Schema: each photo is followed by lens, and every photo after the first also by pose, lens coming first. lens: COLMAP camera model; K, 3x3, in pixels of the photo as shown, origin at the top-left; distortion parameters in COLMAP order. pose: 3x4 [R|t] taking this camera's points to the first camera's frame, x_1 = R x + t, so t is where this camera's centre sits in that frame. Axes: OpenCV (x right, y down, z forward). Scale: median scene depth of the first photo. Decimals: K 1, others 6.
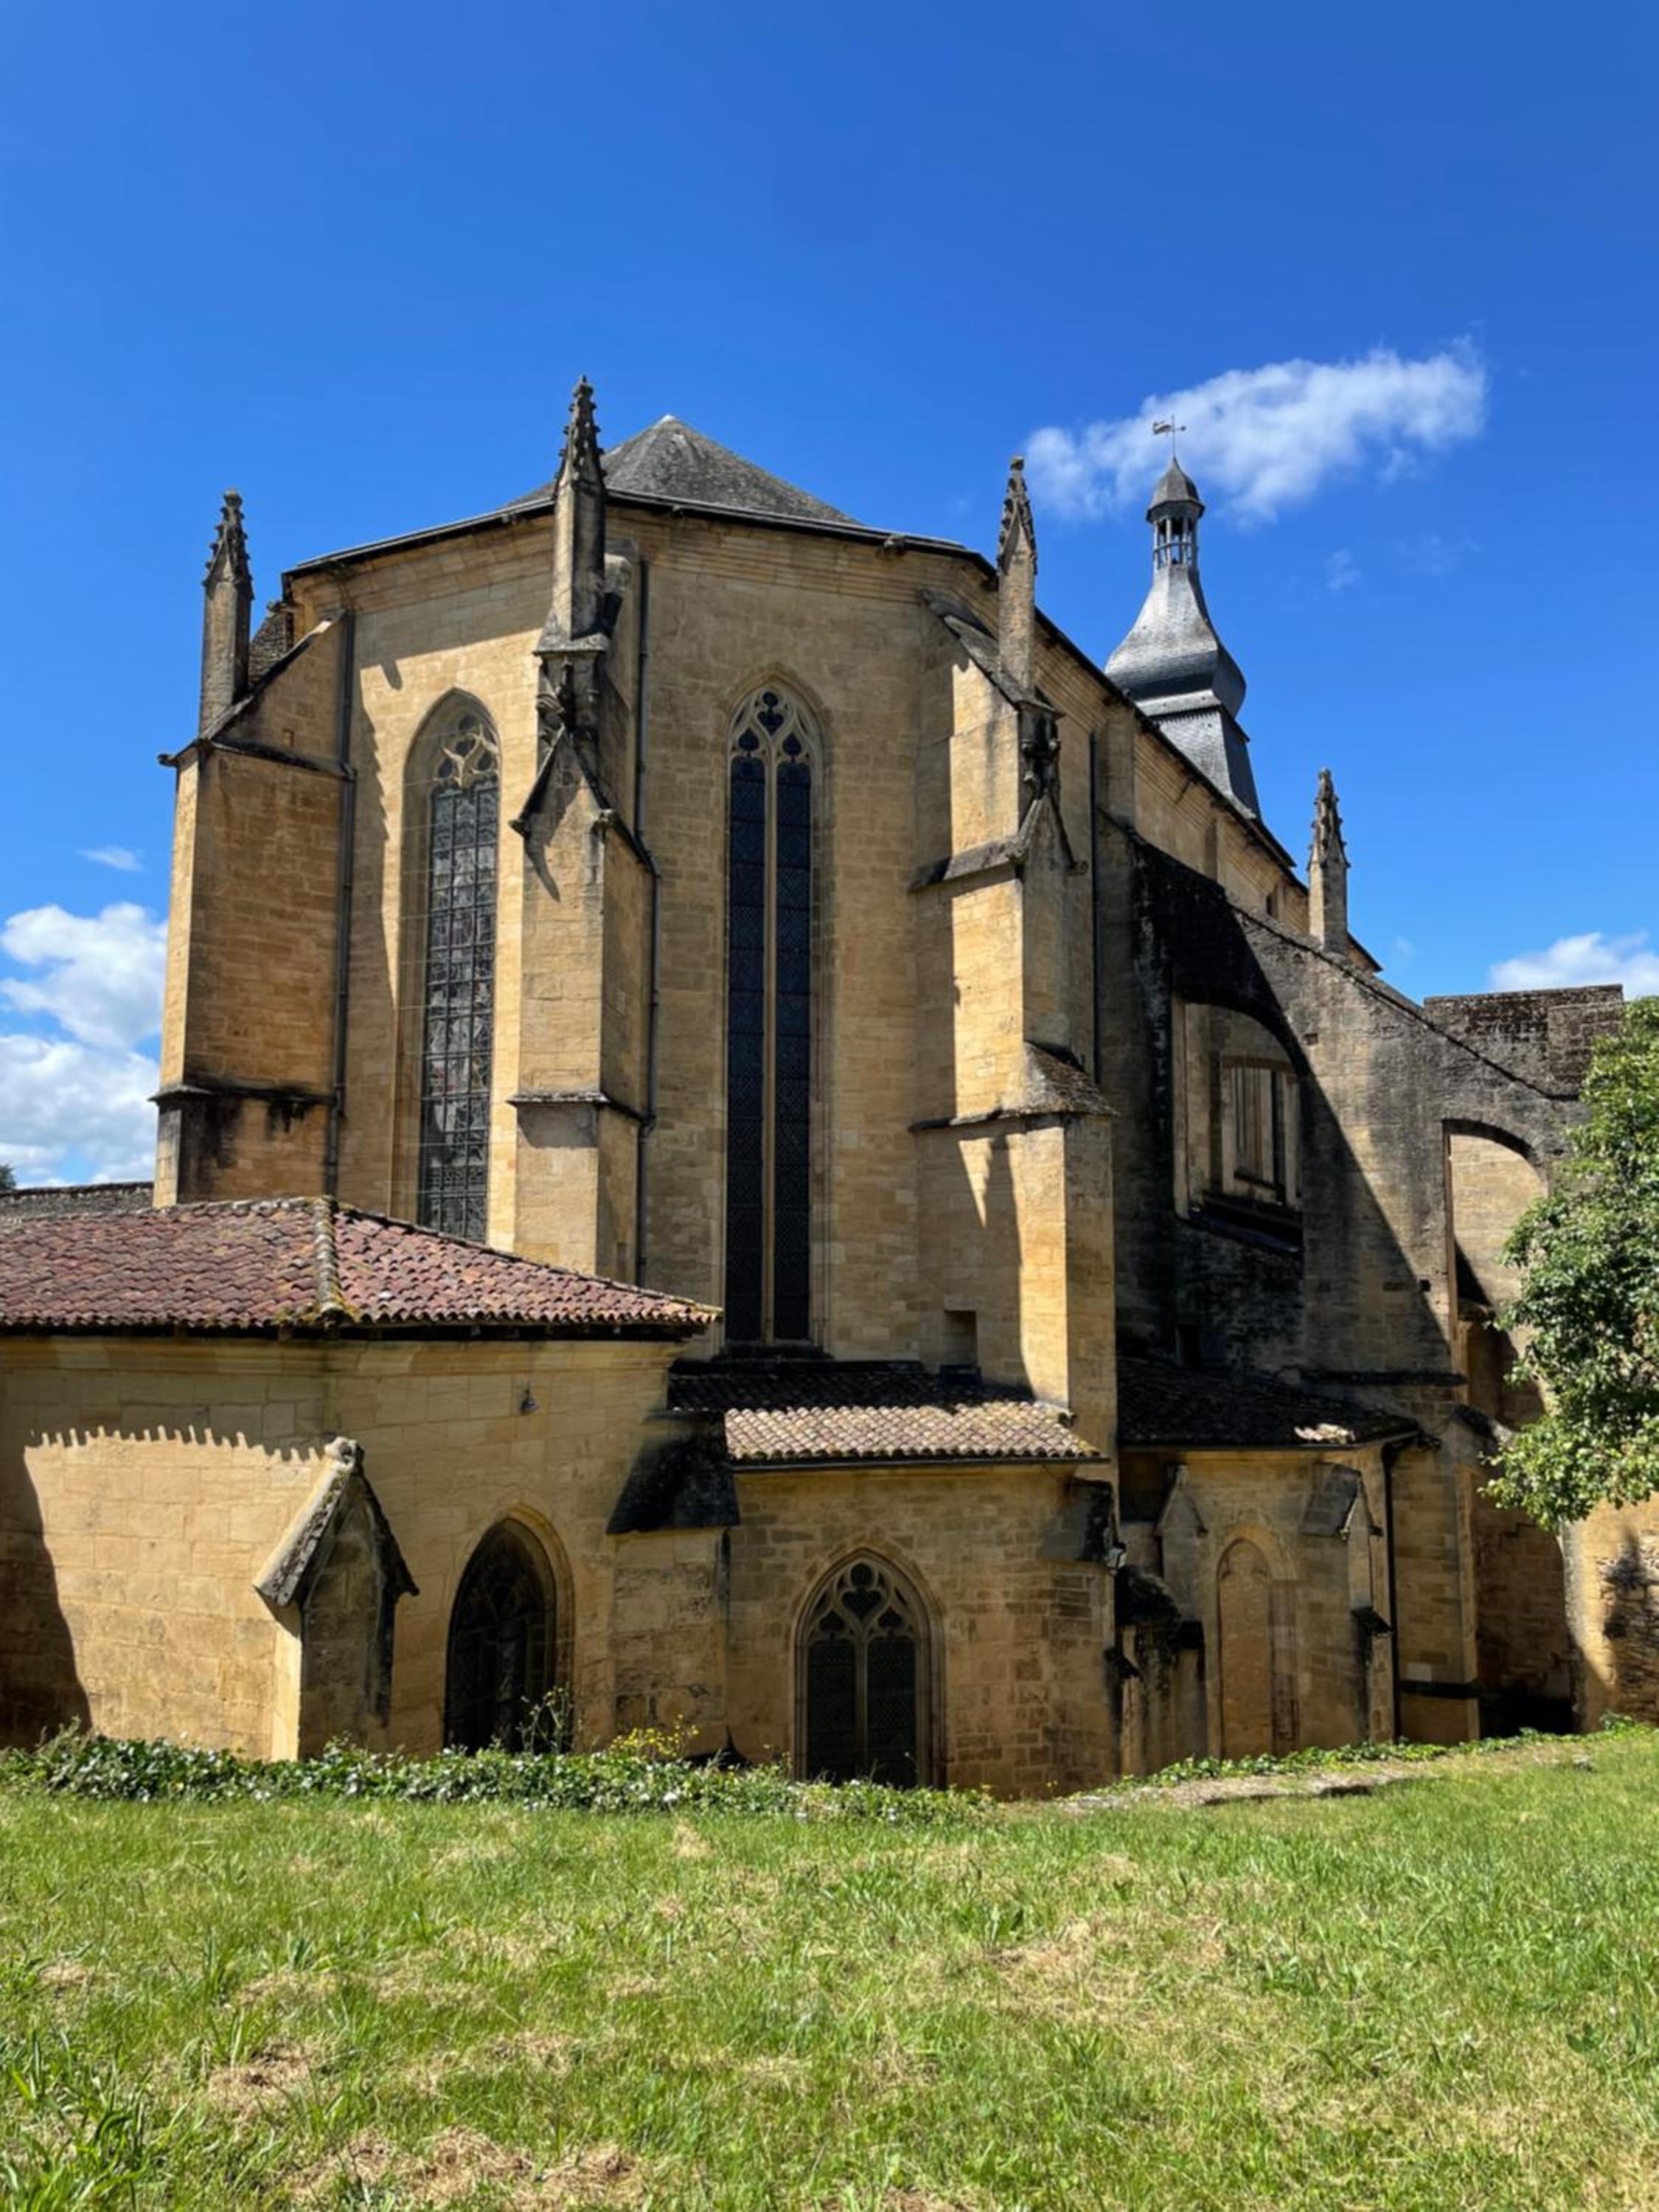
lens RADIAL K [[1671.7, 0, 827.2], [0, 1671.7, 1124.0], [0, 0, 1]] dist [0.045538, -0.040036]
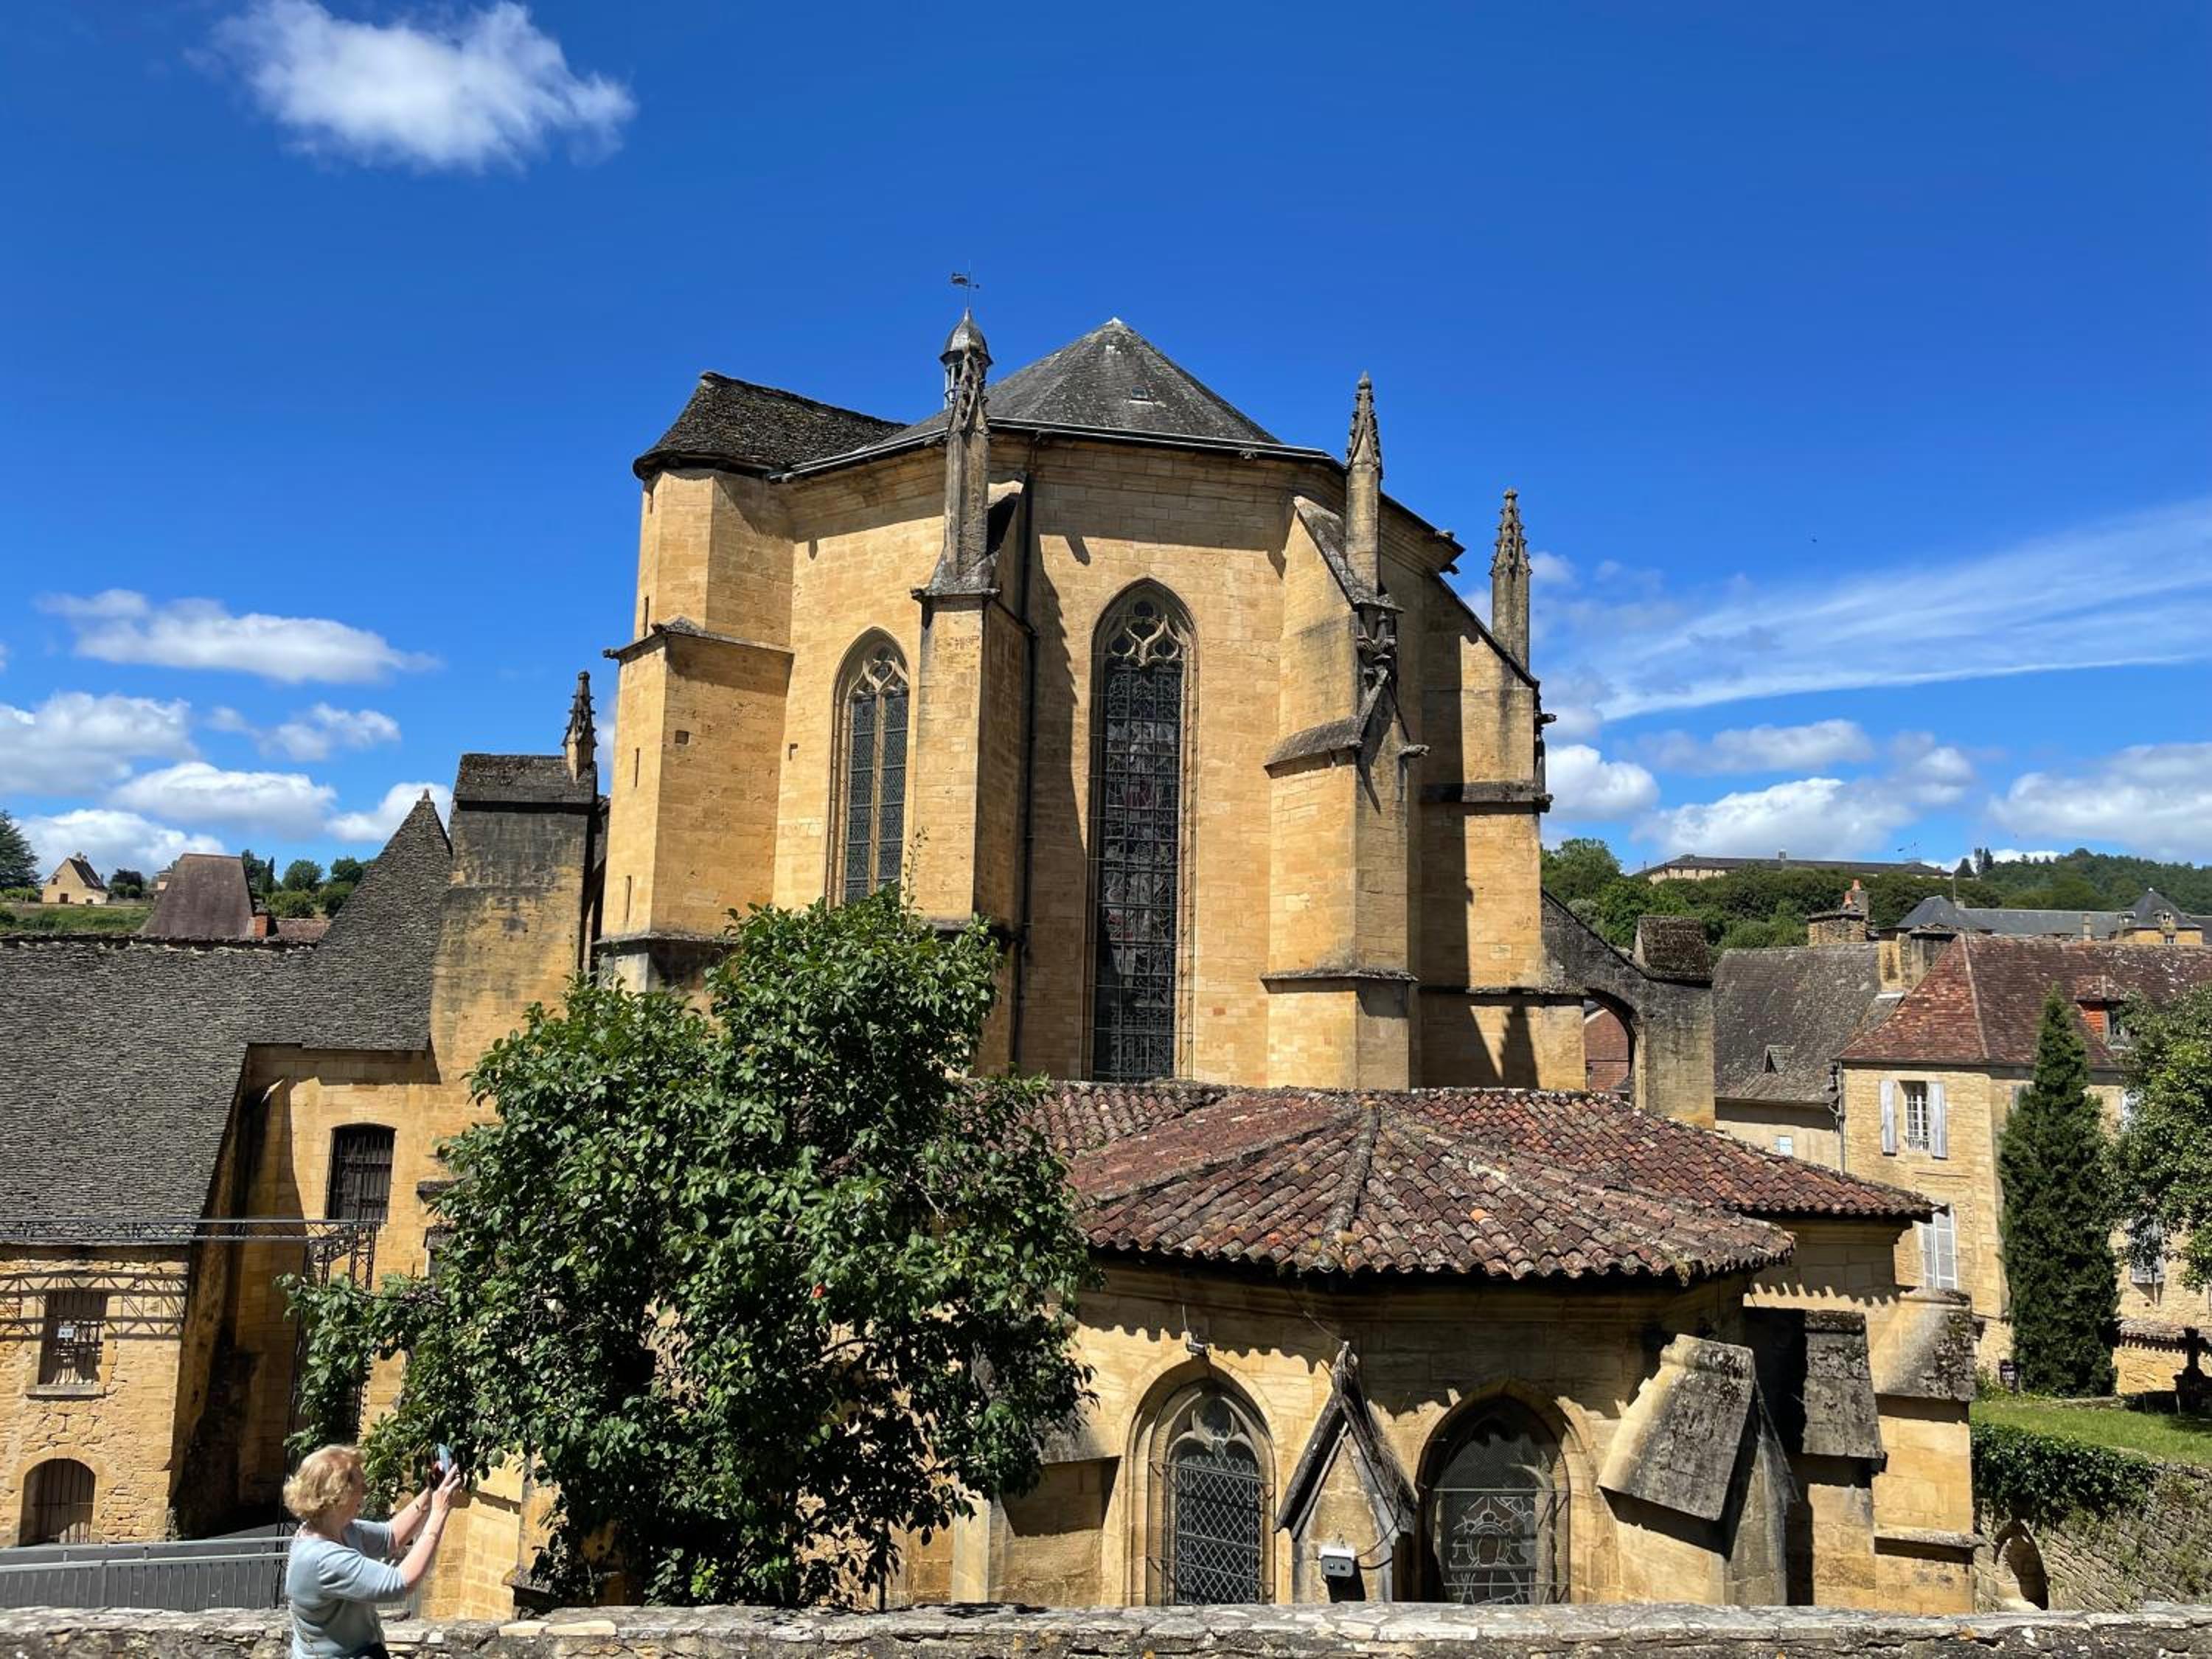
lens RADIAL K [[1671.7, 0, 1101.0], [0, 1671.7, 818.4], [0, 0, 1]] dist [0.045538, -0.040036]
pose [[0.799840, 0.103340, 0.591251, -0.911791], [-0.094102, 0.994475, -0.046516, -0.045722], [-0.592791, -0.018433, 0.805145, 0.116896]]
